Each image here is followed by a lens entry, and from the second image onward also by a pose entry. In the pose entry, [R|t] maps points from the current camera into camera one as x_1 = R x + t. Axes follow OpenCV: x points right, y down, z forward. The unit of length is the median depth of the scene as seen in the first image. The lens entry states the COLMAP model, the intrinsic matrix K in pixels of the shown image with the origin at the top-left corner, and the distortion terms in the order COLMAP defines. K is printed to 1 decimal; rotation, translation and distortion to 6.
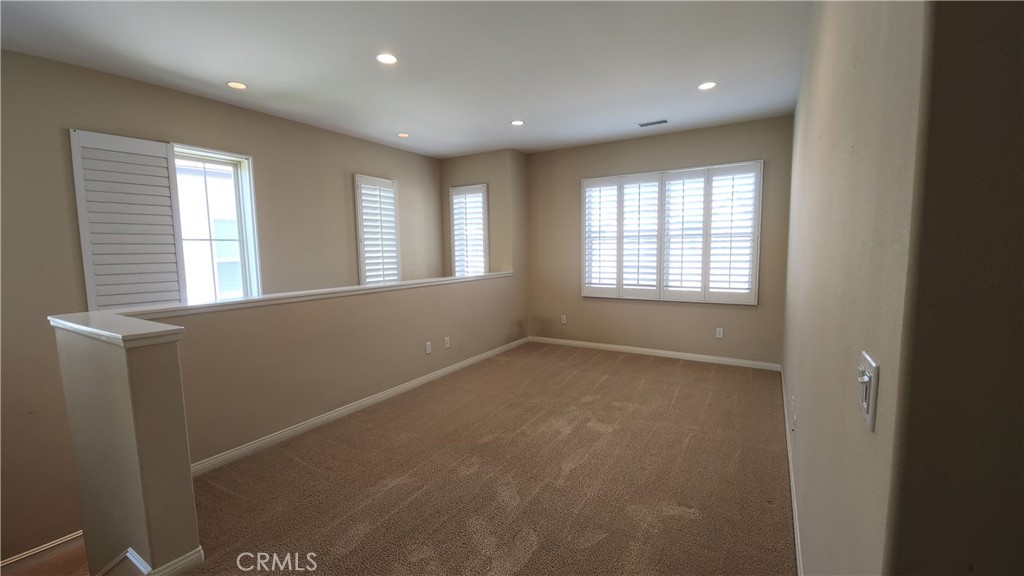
lens RADIAL K [[415.4, 0, 515.2], [0, 415.4, 289.9], [0, 0, 1]] dist [0.012475, -0.010521]
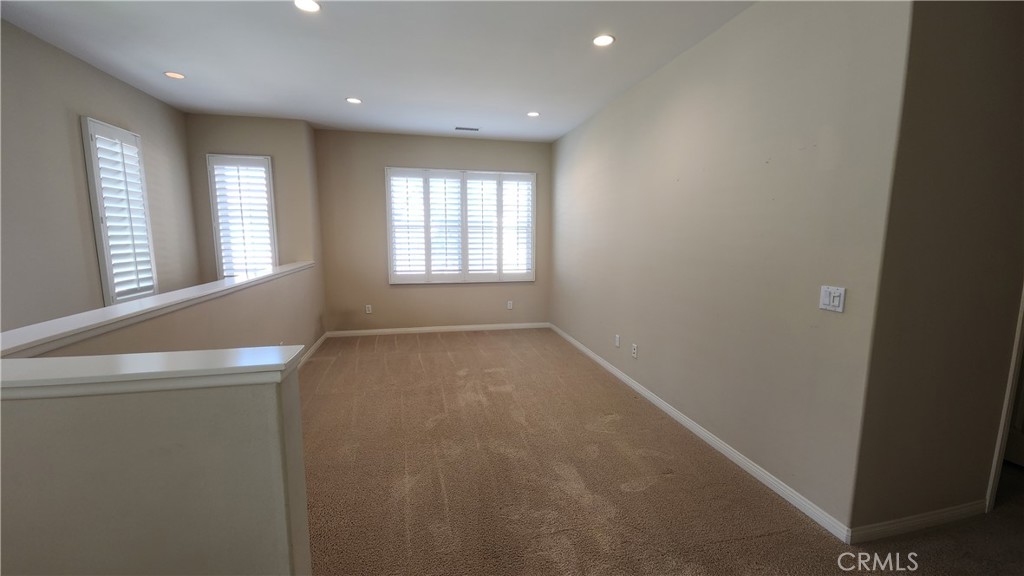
lens RADIAL K [[415.4, 0, 515.2], [0, 415.4, 289.9], [0, 0, 1]] dist [0.012475, -0.010521]
pose [[0.717793, -0.075804, 0.692117, -0.368171], [0.052719, 0.997119, 0.054534, -0.010799], [-0.694257, -0.002656, 0.719722, 0.072279]]
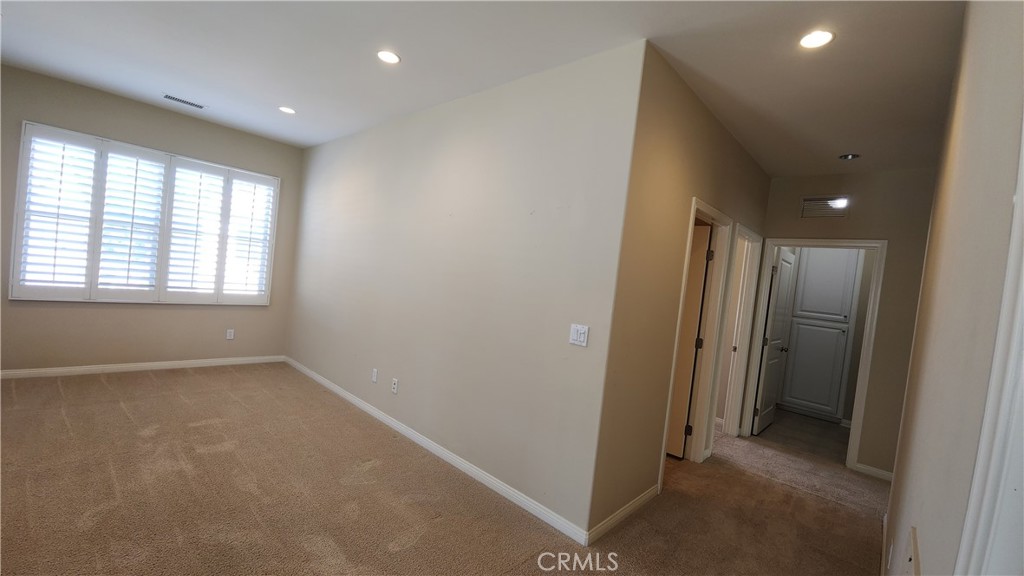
lens RADIAL K [[415.4, 0, 515.2], [0, 415.4, 289.9], [0, 0, 1]] dist [0.012475, -0.010521]
pose [[0.195800, 0.004757, 0.980632, -0.356451], [-0.017513, 0.999846, -0.001354, -0.014389], [-0.980488, -0.016908, 0.195853, 0.127065]]
